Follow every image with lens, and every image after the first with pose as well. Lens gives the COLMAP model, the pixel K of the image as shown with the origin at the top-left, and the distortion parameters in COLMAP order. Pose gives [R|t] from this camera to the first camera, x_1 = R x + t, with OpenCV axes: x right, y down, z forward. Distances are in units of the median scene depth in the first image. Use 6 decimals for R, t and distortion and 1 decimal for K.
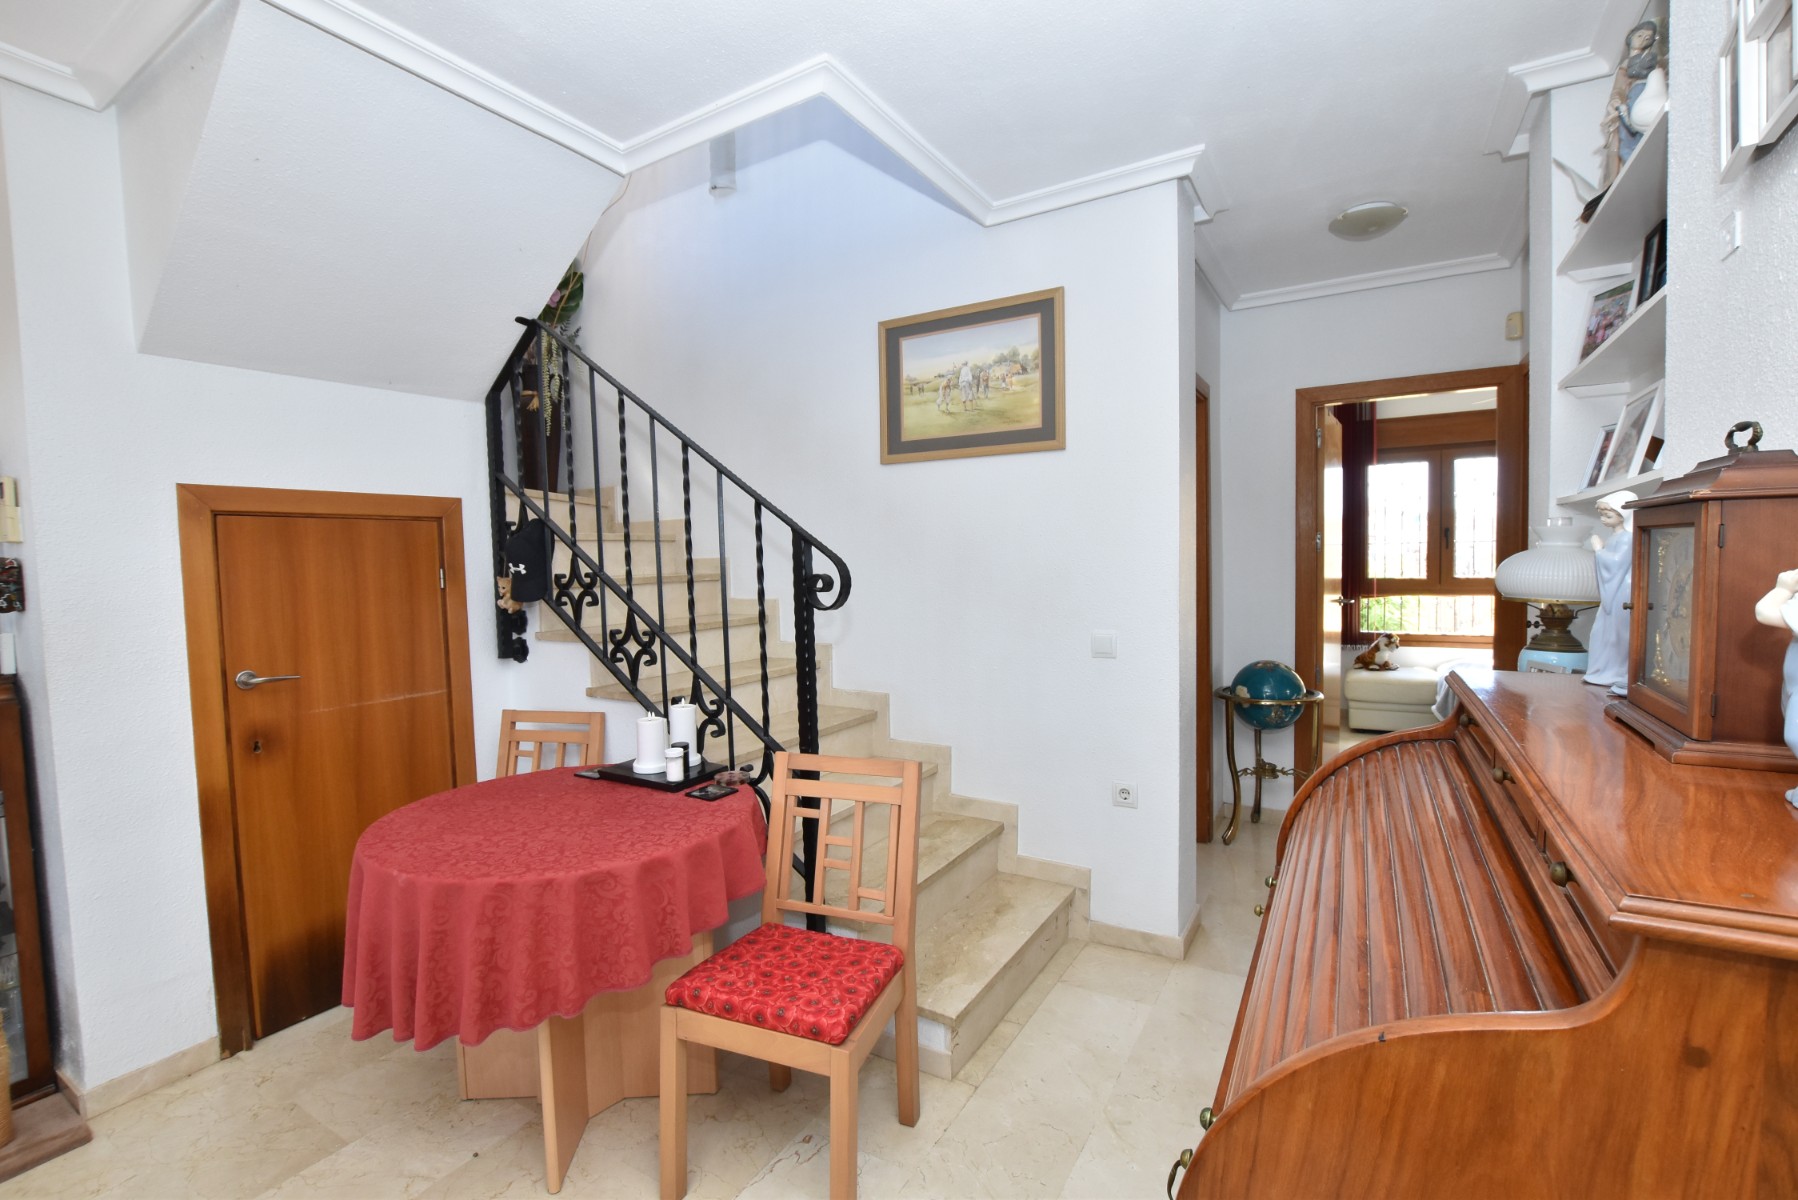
lens RADIAL K [[791.4, 0, 901.5], [0, 791.4, 602.6], [0, 0, 1]] dist [-0.036723, 0.006903]
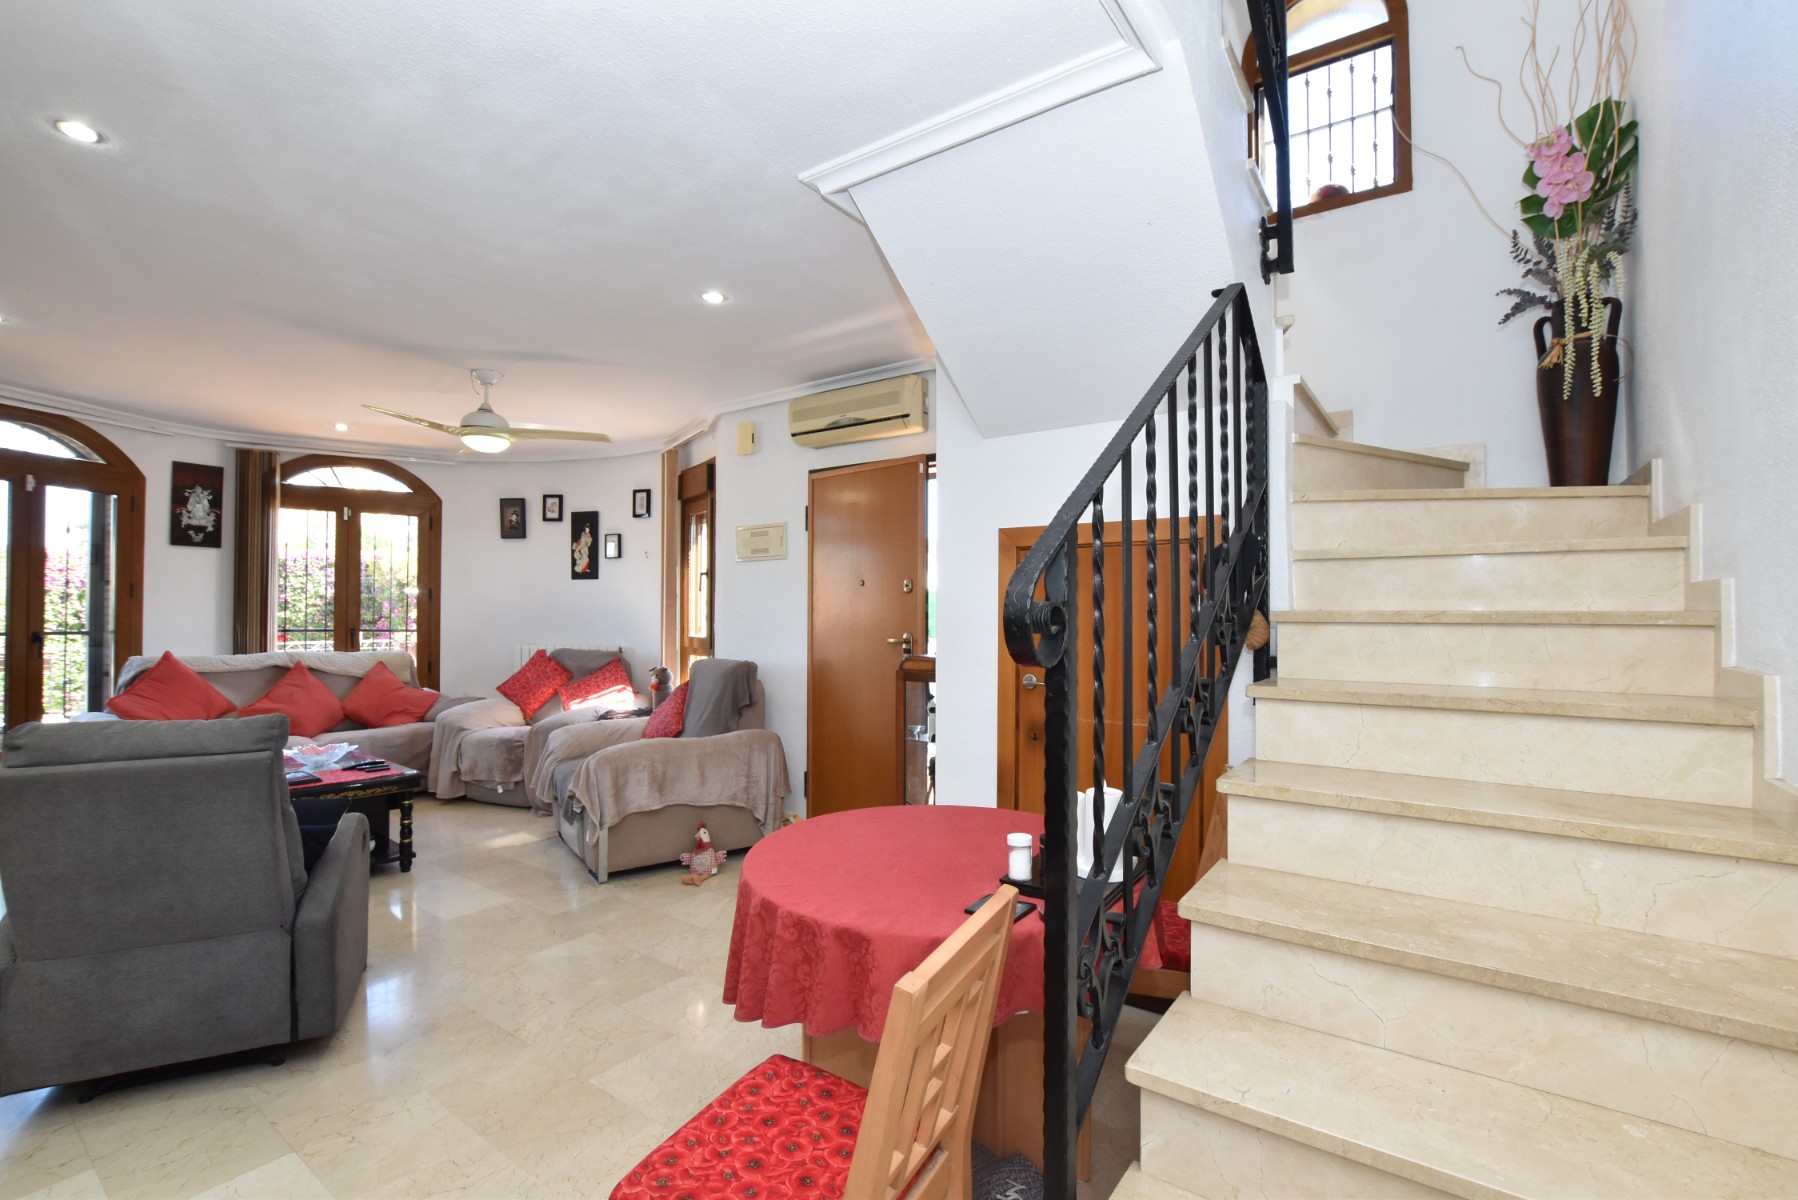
lens RADIAL K [[791.4, 0, 902.3], [0, 791.4, 600.4], [0, 0, 1]] dist [-0.036723, 0.006903]
pose [[-0.077924, 0.010594, -0.996903, 0.443200], [-0.054791, 0.998387, 0.014892, -0.038072], [0.995453, 0.055782, -0.077218, 0.906462]]
